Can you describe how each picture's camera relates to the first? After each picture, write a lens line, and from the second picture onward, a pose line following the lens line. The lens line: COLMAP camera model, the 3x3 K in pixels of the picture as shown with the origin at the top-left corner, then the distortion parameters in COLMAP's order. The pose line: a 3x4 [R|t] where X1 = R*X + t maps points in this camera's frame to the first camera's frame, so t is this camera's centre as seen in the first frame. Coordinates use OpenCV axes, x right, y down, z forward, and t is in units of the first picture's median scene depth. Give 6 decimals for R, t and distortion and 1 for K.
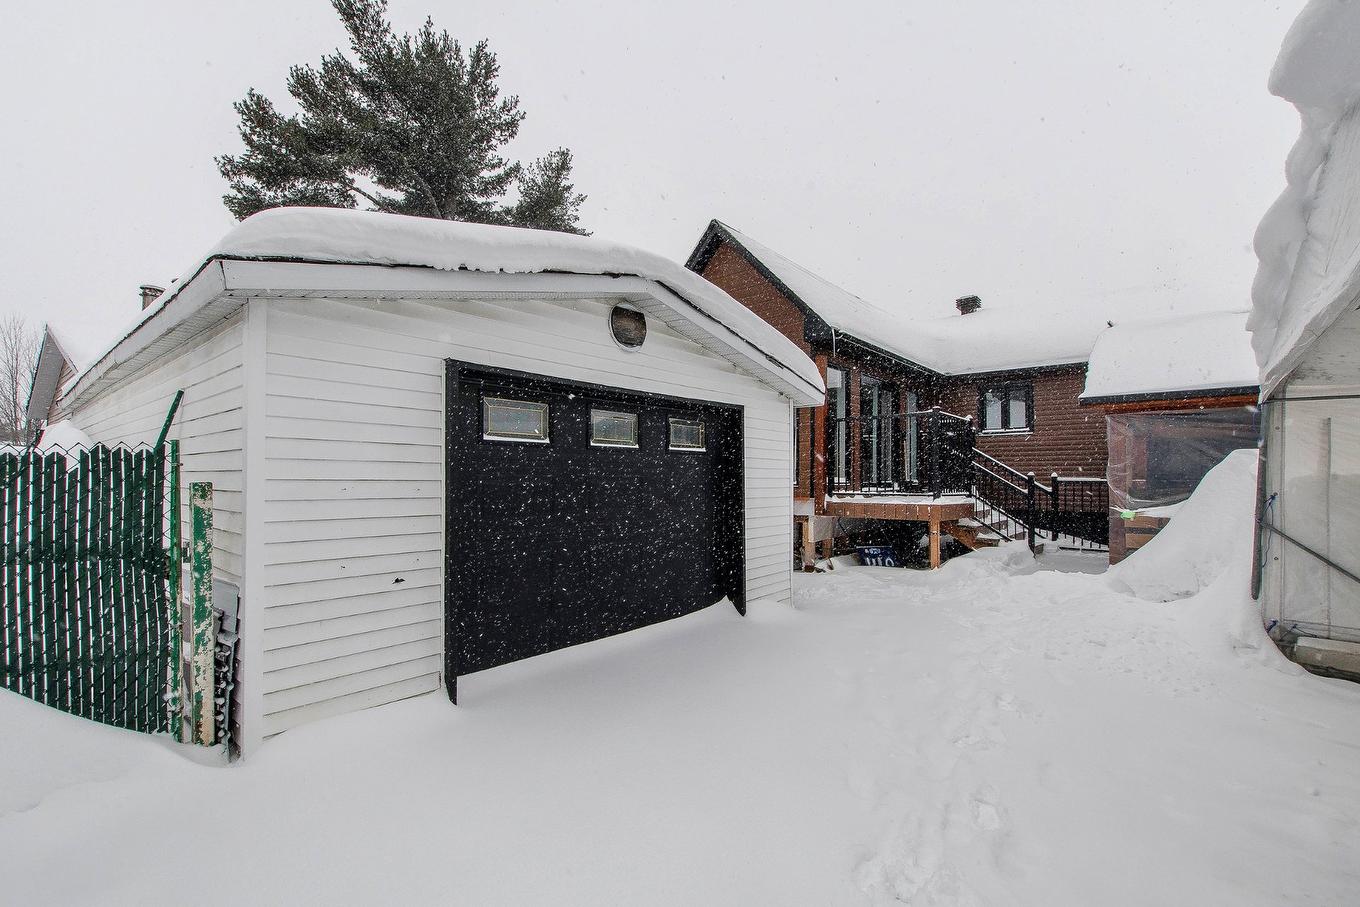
lens RADIAL K [[605.7, 0, 676.5], [0, 605.7, 478.9], [0, 0, 1]] dist [0.000056, 0.000069]
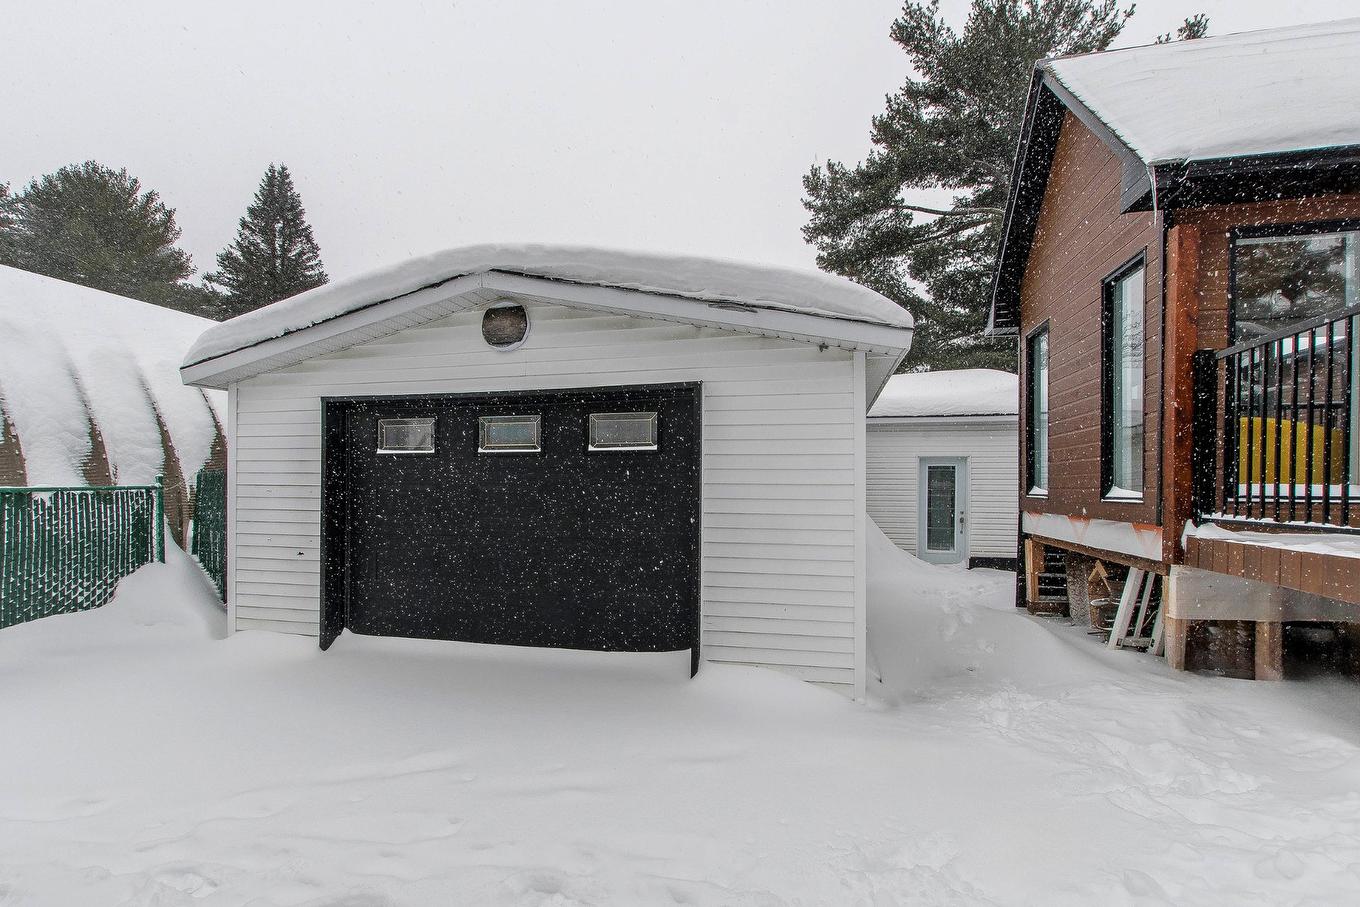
lens RADIAL K [[605.7, 0, 682.7], [0, 605.7, 498.5], [0, 0, 1]] dist [0.000056, 0.000069]
pose [[0.462202, 0.014736, -0.886652, 0.750538], [-0.004498, 0.999888, 0.014274, 0.005428], [0.886763, -0.002609, 0.462216, 0.672945]]
